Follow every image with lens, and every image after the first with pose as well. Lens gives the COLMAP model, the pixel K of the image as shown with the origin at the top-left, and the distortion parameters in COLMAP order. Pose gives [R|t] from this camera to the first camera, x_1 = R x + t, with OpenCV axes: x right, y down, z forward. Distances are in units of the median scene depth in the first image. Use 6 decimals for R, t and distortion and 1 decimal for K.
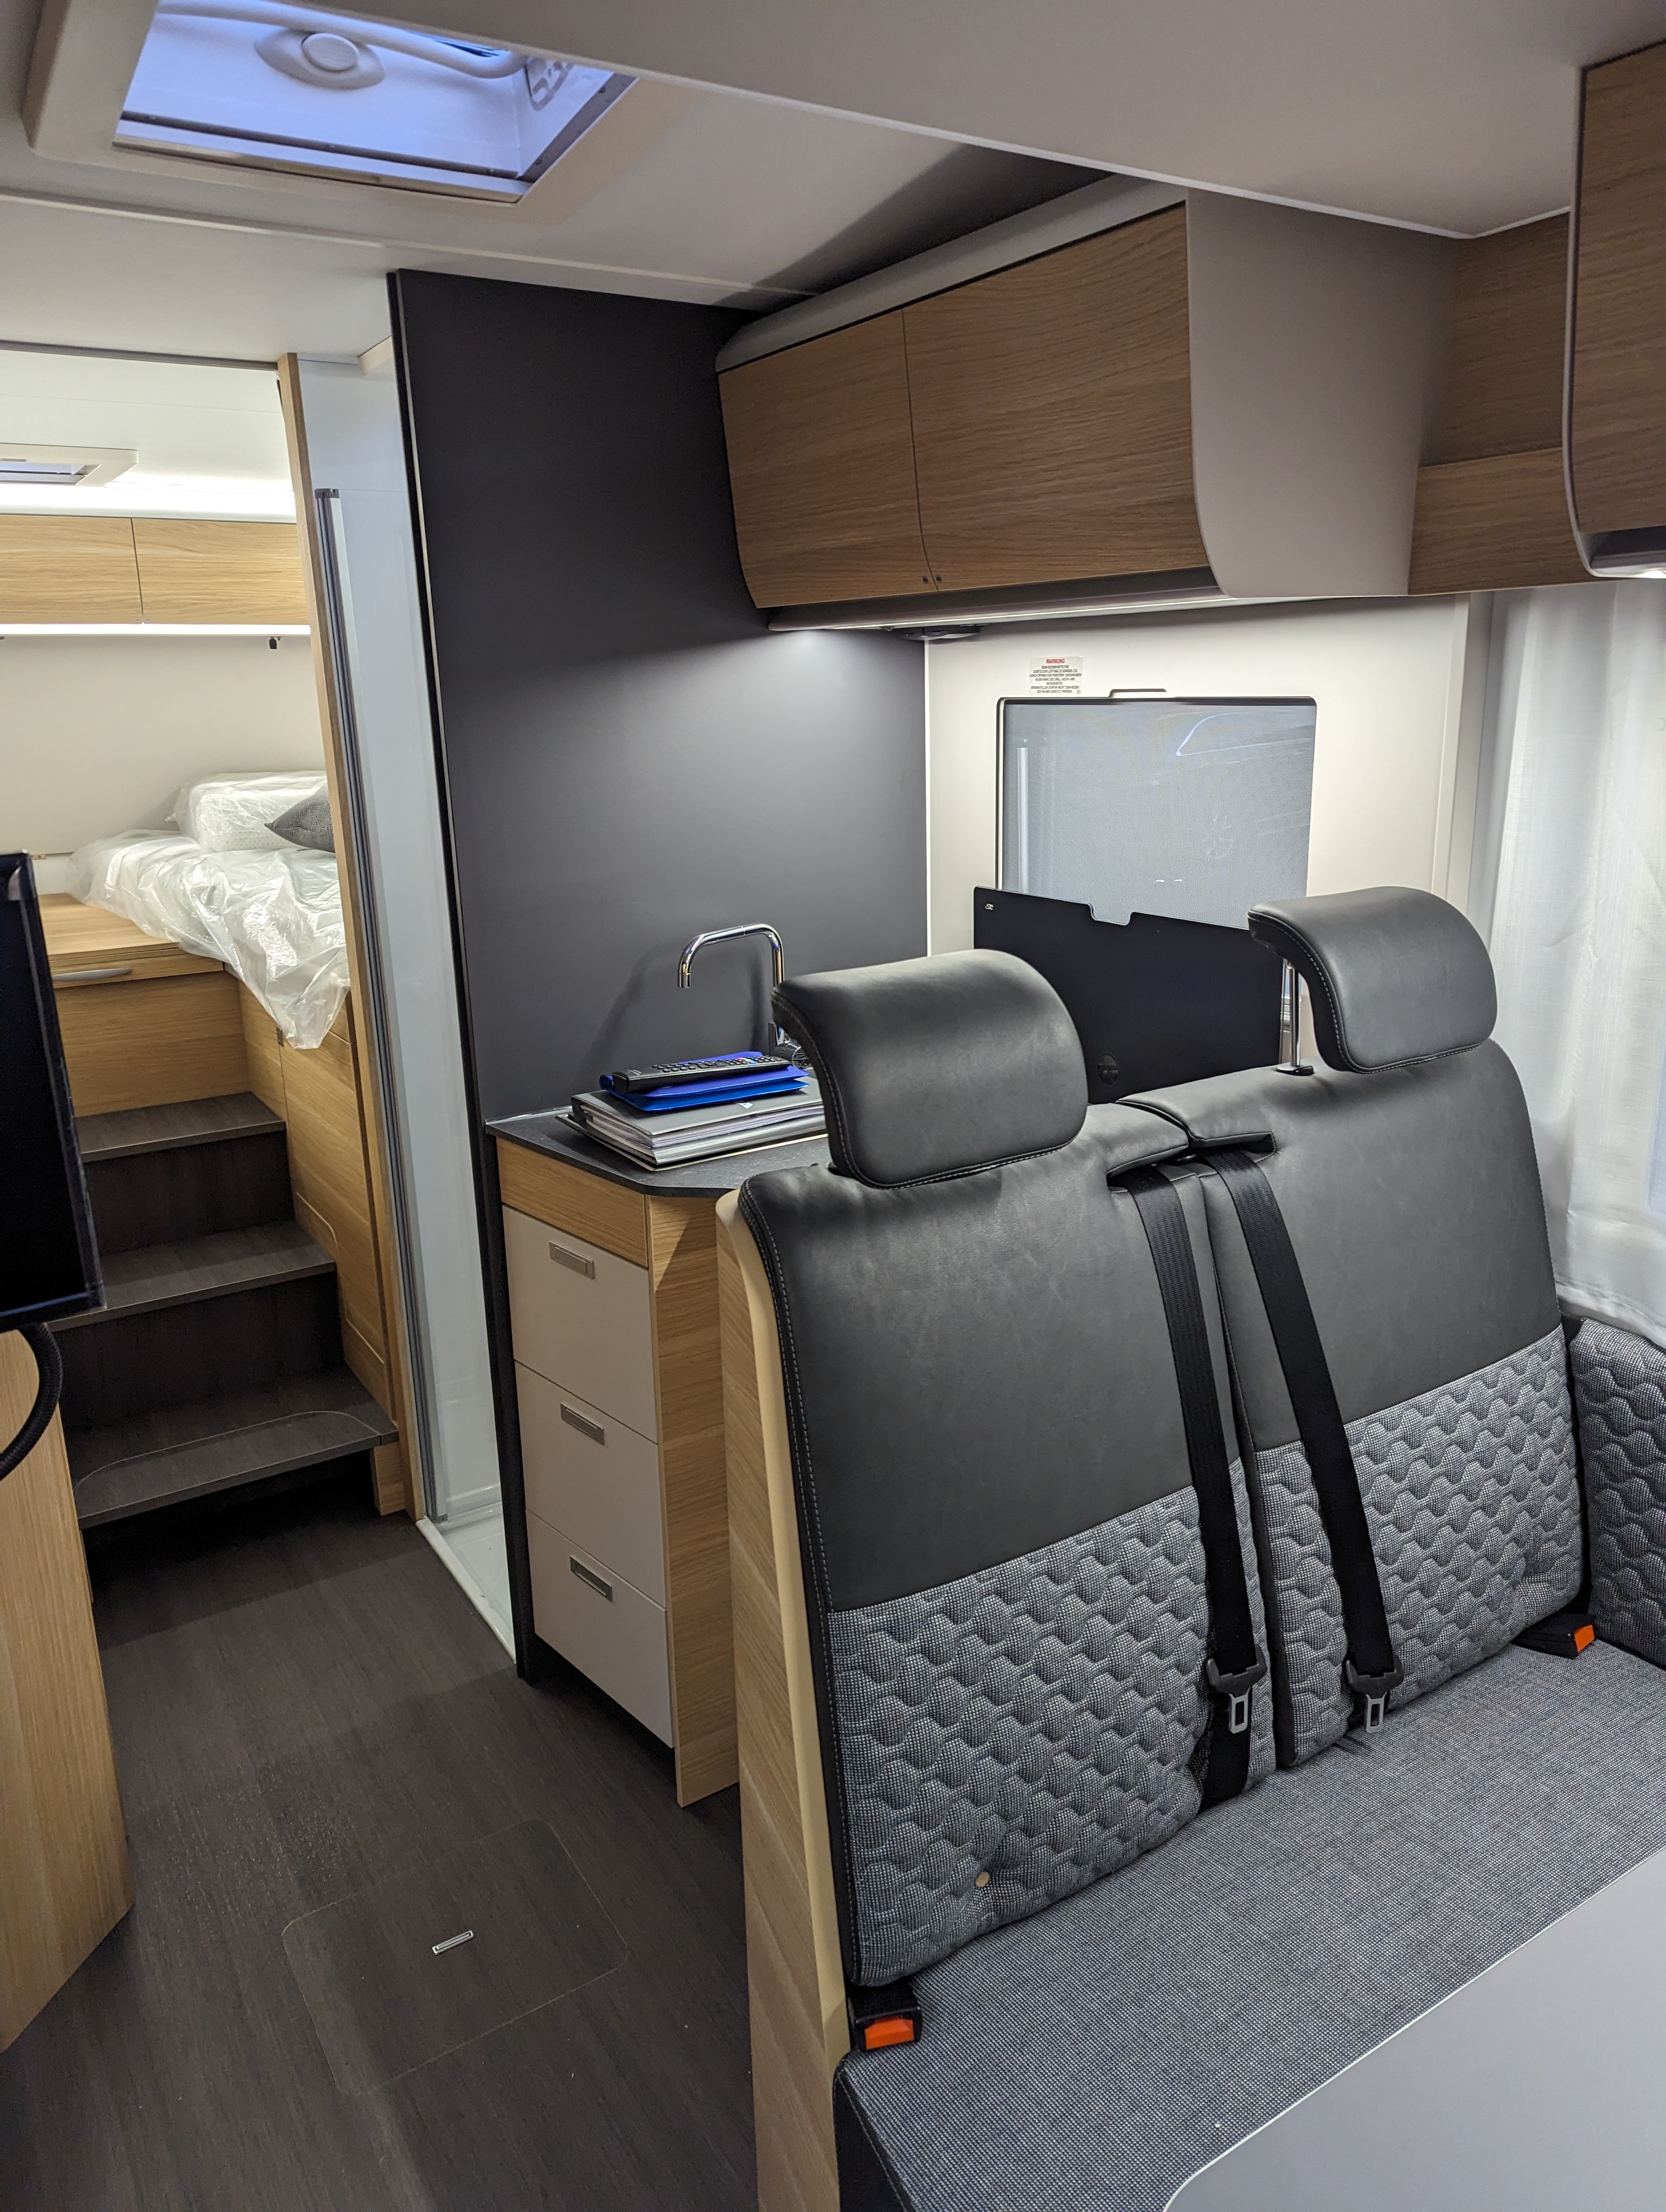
lens RADIAL K [[1537.6, 0, 849.9], [0, 1537.6, 1095.1], [0, 0, 1]] dist [0.076081, -0.072030]
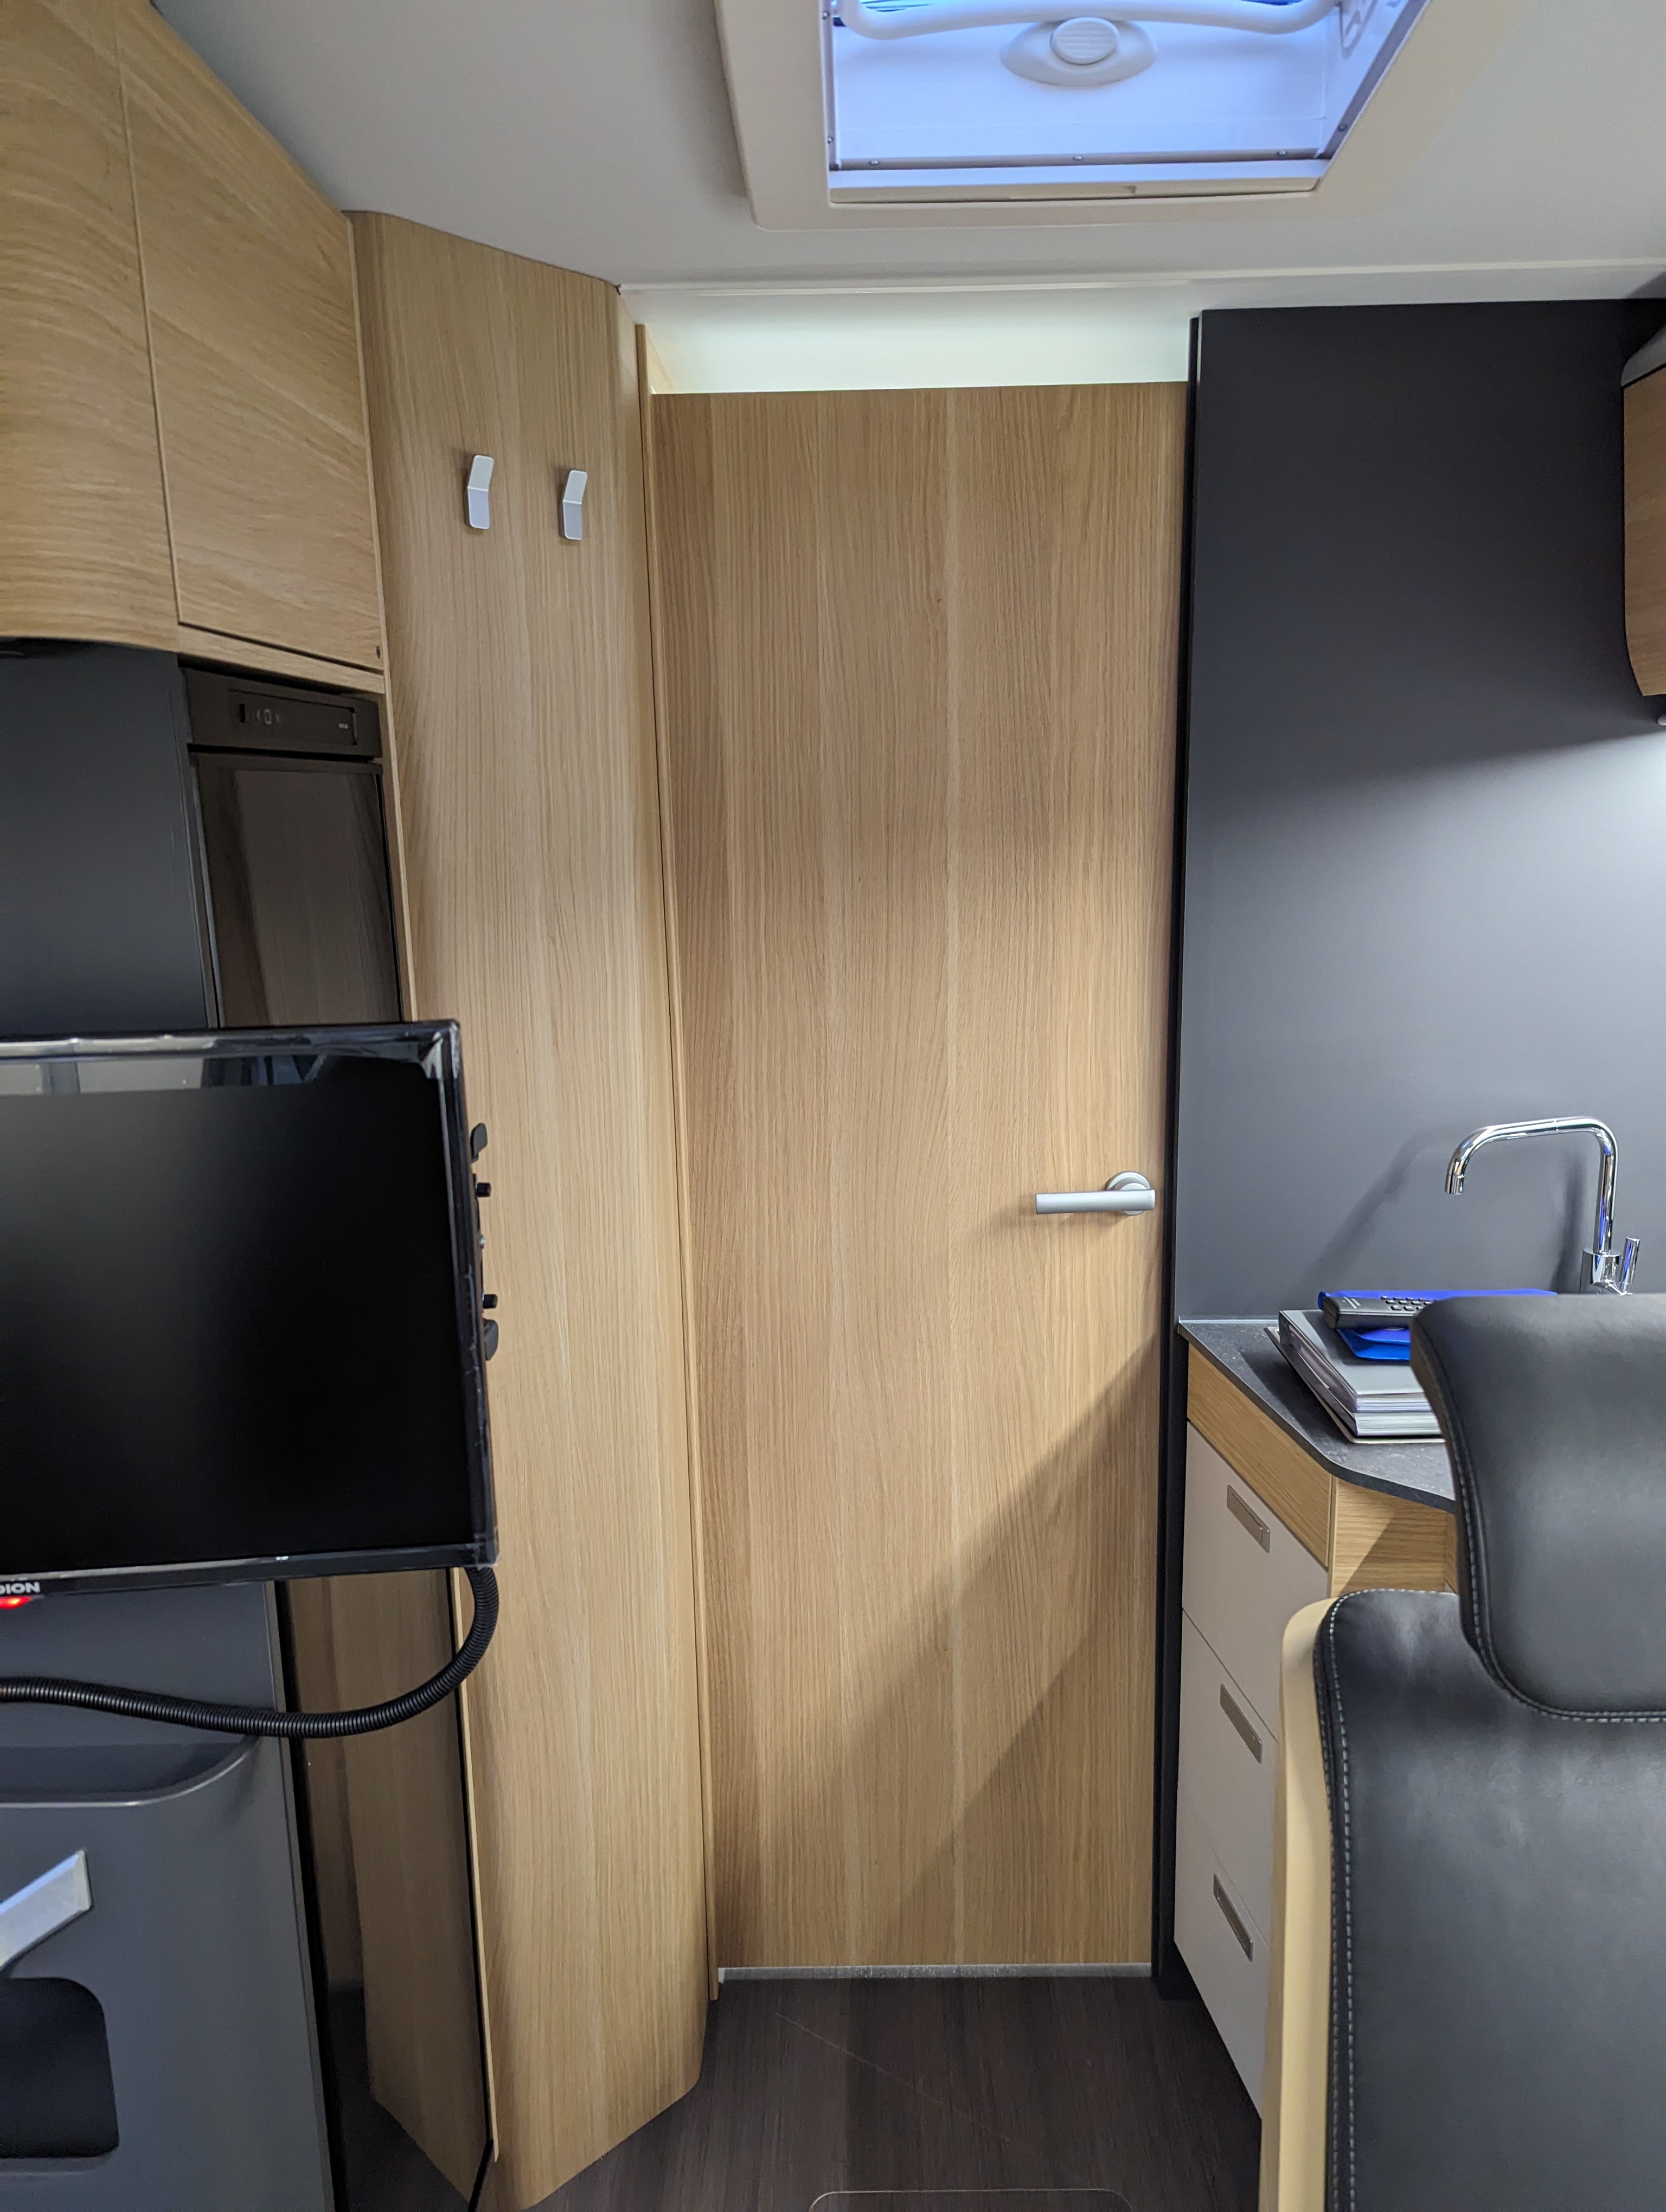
lens RADIAL K [[1571.3, 0, 843.4], [0, 1571.3, 1116.9], [0, 0, 1]] dist [0.037261, -0.004334]
pose [[0.840656, 0.120198, -0.528062, 0.046298], [-0.143533, 0.989640, -0.003236, -0.062563], [0.522202, 0.078514, 0.849200, 0.186774]]
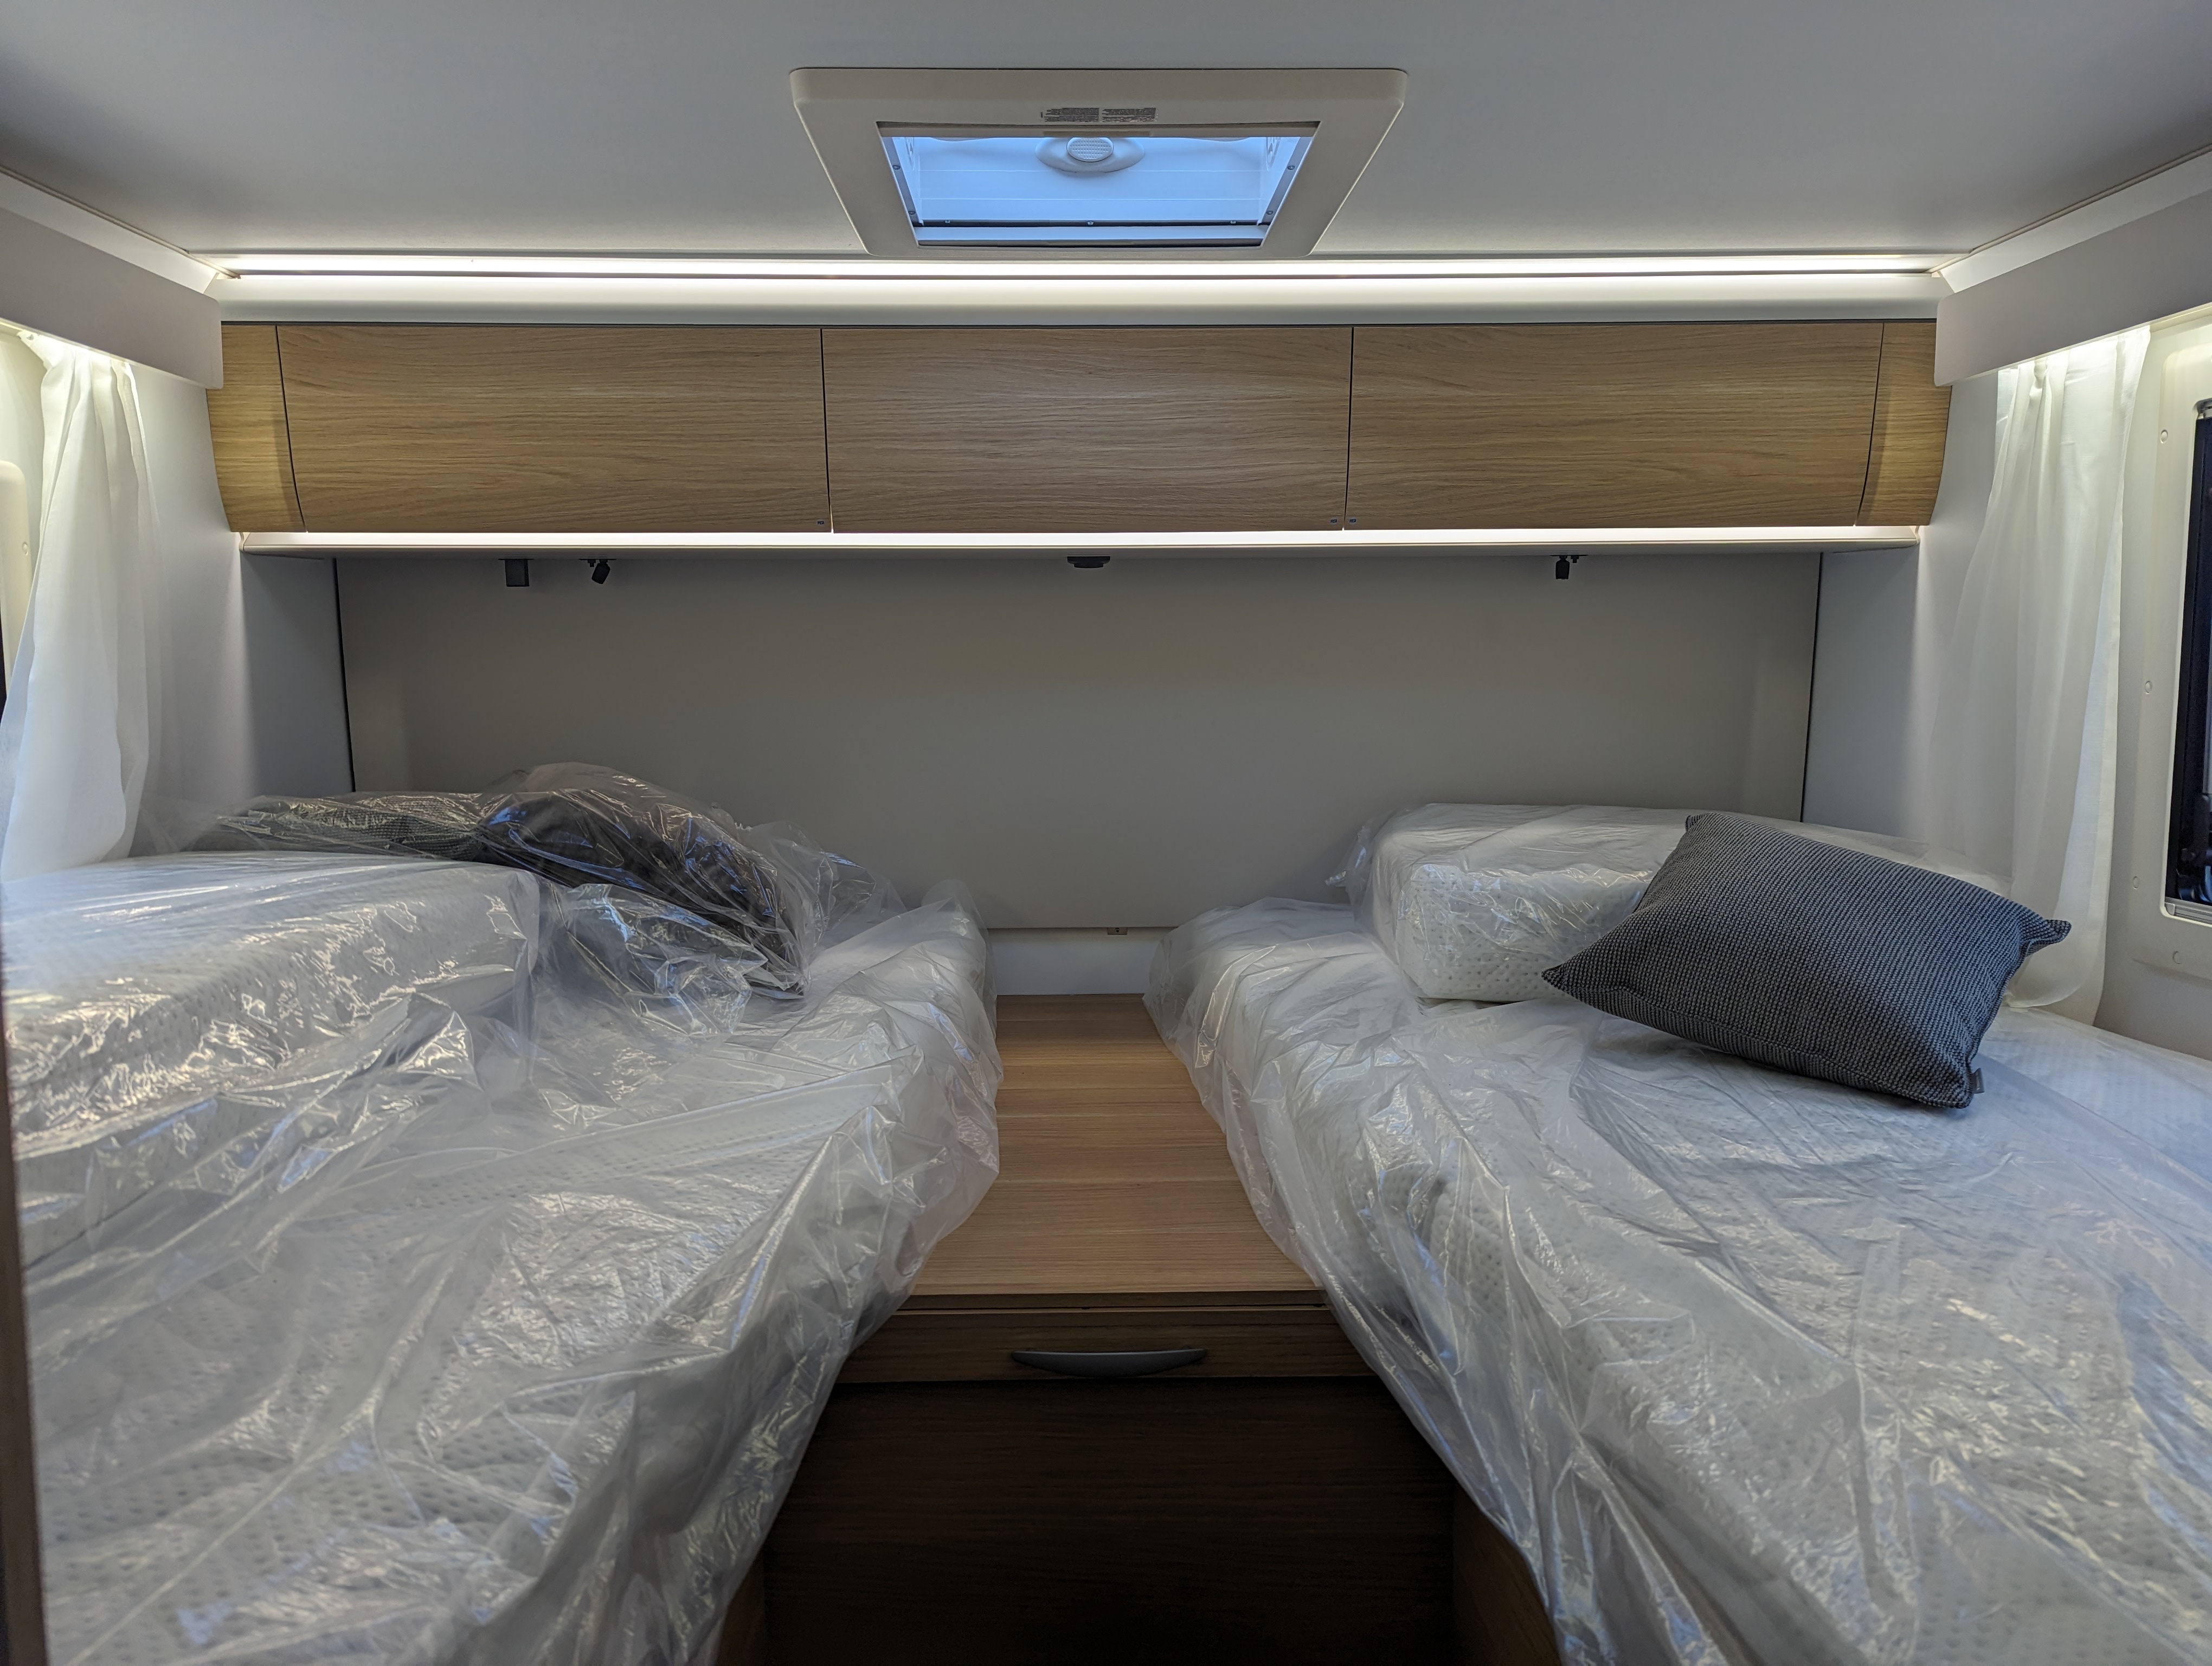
lens RADIAL K [[1571.3, 0, 1106.0], [0, 1571.3, 833.0], [0, 0, 1]] dist [0.037261, -0.004334]
pose [[0.852628, 0.069675, -0.517852, -0.455708], [-0.141844, 0.984718, -0.101052, -0.259433], [0.502897, 0.159614, 0.849481, 1.000774]]
